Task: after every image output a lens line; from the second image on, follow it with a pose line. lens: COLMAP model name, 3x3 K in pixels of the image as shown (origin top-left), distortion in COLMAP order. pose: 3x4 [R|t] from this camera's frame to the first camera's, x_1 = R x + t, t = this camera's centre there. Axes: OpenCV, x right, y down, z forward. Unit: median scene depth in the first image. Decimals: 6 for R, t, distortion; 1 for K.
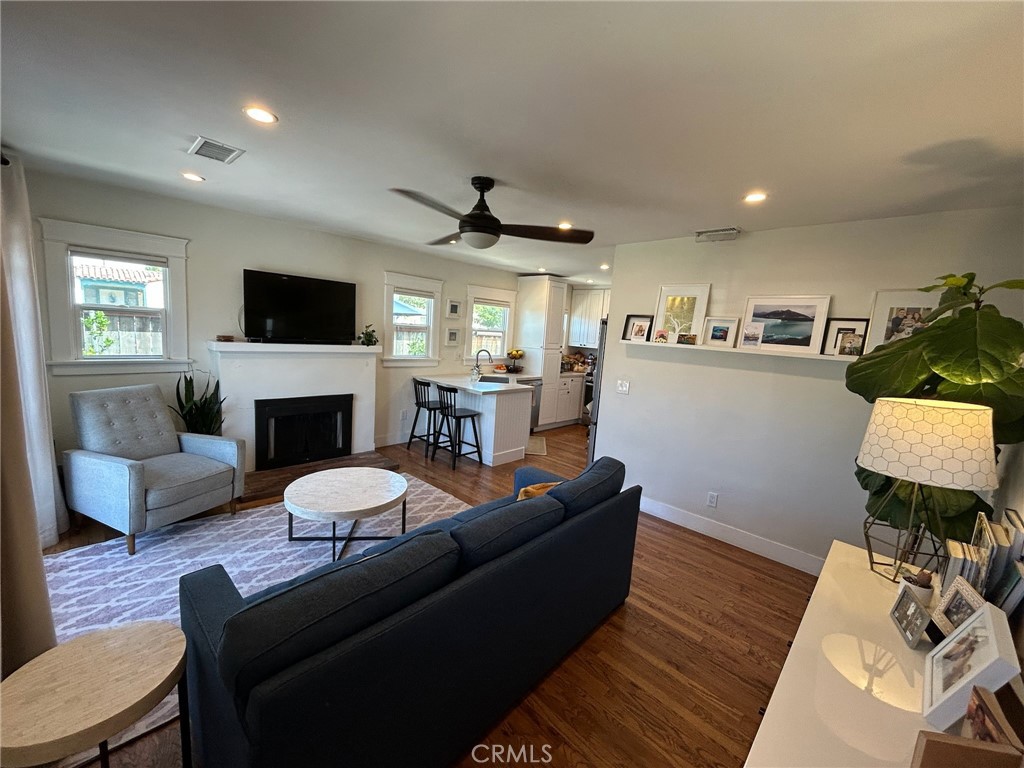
lens RADIAL K [[414.7, 0, 511.7], [0, 414.7, 383.5], [0, 0, 1]] dist [-0.002951, 0.001222]
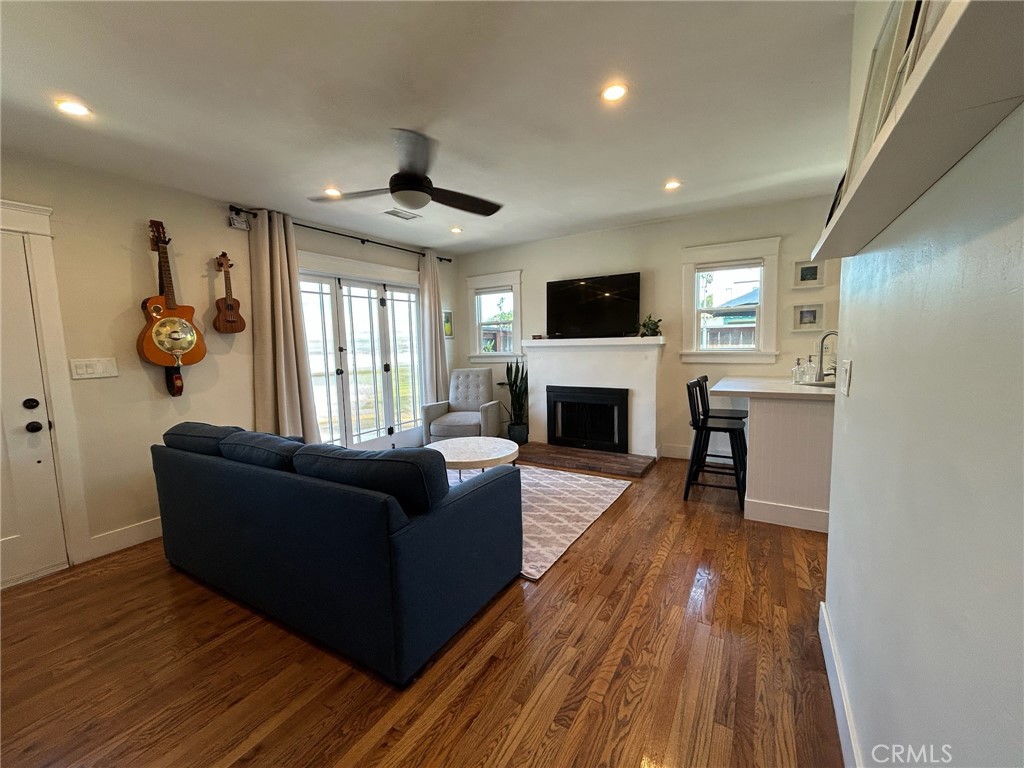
lens RADIAL K [[414.7, 0, 511.4], [0, 414.7, 383.2], [0, 0, 1]] dist [-0.002951, 0.001222]
pose [[0.207038, 0.020006, -0.978128, 0.480732], [-0.090283, 0.995915, 0.001259, 0.034687], [0.974158, 0.088048, 0.207999, 0.535928]]
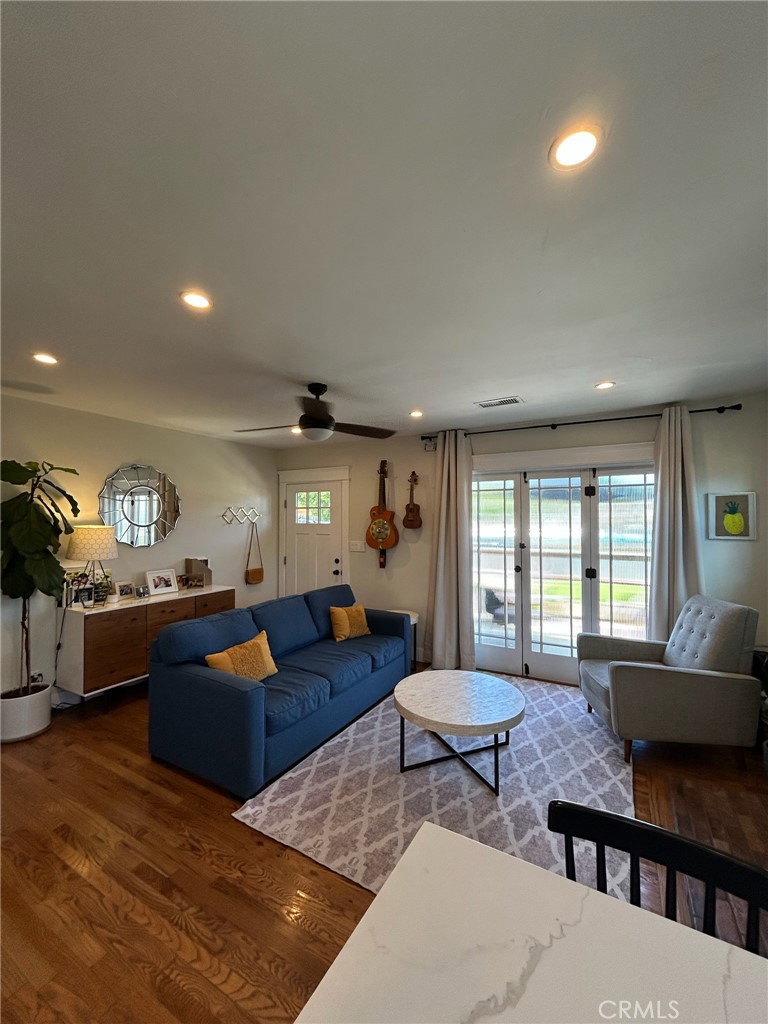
lens RADIAL K [[414.7, 0, 385.2], [0, 414.7, 511.8], [0, 0, 1]] dist [-0.002951, 0.001222]
pose [[-0.967009, -0.074227, -0.243688, 0.003381], [-0.101440, 0.989694, 0.101075, -0.132821], [0.233674, 0.122460, -0.964572, 1.112611]]
